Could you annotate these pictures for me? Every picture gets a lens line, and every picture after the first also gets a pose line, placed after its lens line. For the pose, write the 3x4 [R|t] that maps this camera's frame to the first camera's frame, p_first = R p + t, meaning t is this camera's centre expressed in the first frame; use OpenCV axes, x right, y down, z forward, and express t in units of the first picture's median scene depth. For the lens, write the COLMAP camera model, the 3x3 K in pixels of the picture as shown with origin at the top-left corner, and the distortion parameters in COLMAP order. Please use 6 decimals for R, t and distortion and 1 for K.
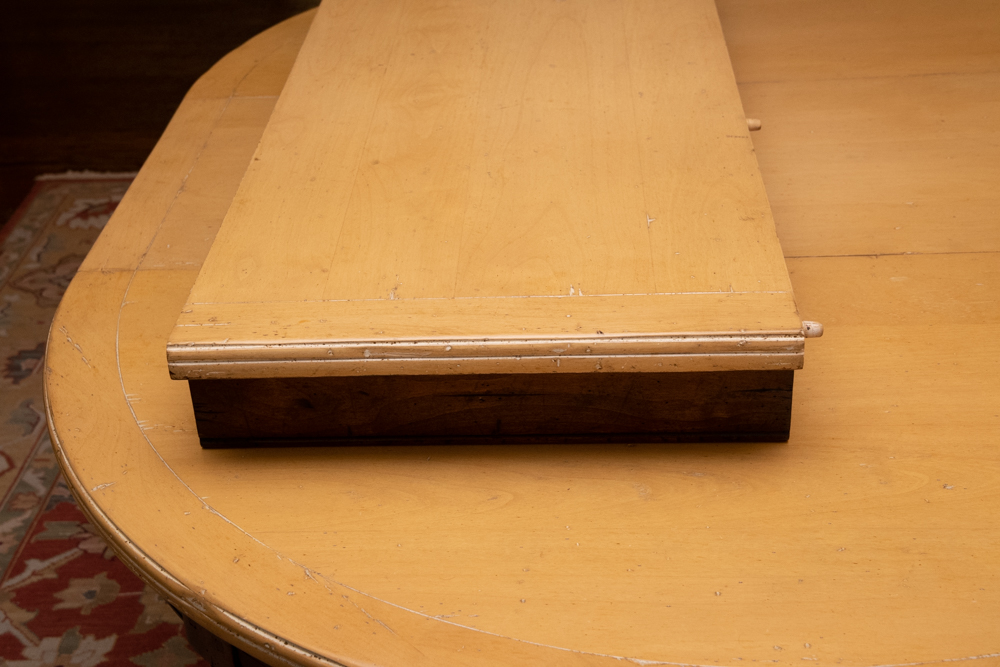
lens RADIAL K [[1475.7, 0, 503.8], [0, 1475.7, 347.5], [0, 0, 1]] dist [0.200815, 0.103653]
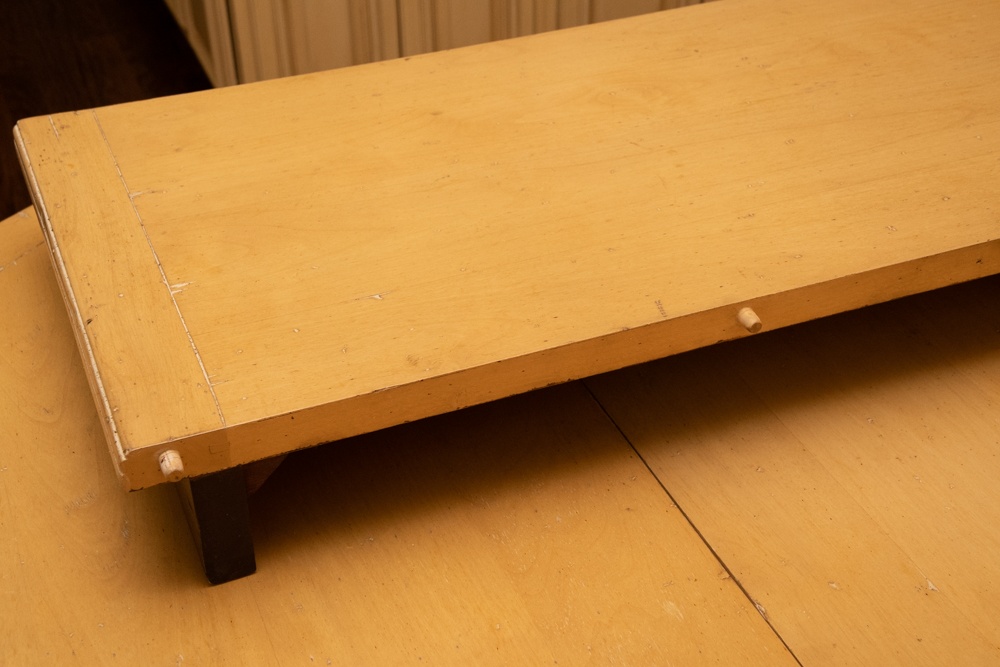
lens RADIAL K [[1475.7, 0, 503.8], [0, 1475.7, 347.5], [0, 0, 1]] dist [0.200815, 0.103653]
pose [[0.396099, 0.553061, -0.732959, 0.753437], [-0.467383, 0.808541, 0.357513, -0.394753], [0.790354, 0.200962, 0.578753, 0.601778]]
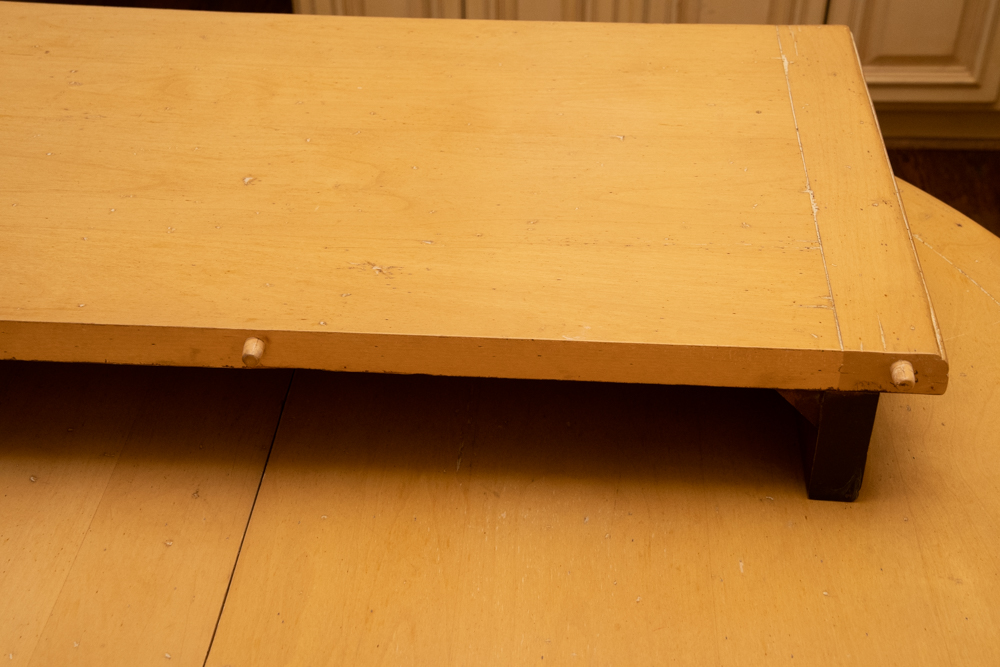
lens RADIAL K [[1436.7, 0, 500.0], [0, 1436.7, 333.5], [0, 0, 1]] dist [0.144463, 0.032555]
pose [[-0.042712, 0.631908, -0.773865, 0.780041], [-0.502525, 0.655871, 0.563295, -0.841900], [0.863507, 0.412946, 0.289536, 1.354179]]
